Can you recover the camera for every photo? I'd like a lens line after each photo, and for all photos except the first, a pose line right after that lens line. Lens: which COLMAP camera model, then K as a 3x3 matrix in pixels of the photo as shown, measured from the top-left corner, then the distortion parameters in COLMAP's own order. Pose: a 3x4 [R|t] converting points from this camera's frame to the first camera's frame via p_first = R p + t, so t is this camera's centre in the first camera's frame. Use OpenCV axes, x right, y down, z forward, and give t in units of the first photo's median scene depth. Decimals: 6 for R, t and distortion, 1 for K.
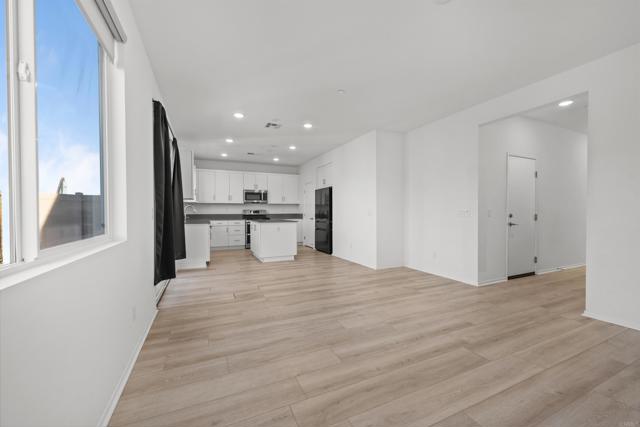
lens RADIAL K [[254.8, 0, 320.0], [0, 254.8, 213.5], [0, 0, 1]] dist [-0.000694, -0.000198]
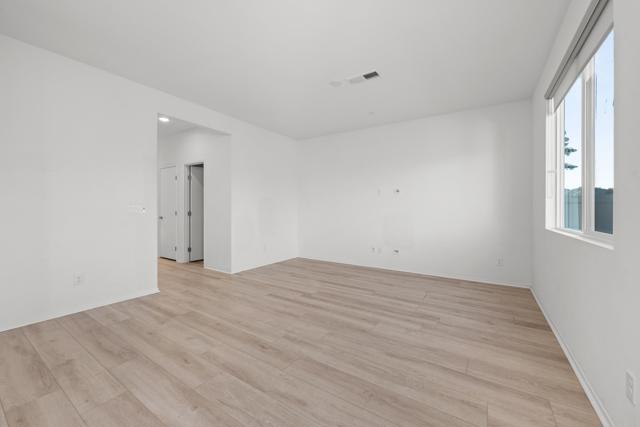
lens RADIAL K [[254.8, 0, 320.0], [0, 254.8, 213.5], [0, 0, 1]] dist [-0.000694, -0.000198]
pose [[-0.535137, -0.011956, 0.844681, -0.656775], [0.002939, 0.999867, 0.016014, -0.005116], [-0.844760, 0.011052, -0.535031, 1.491883]]
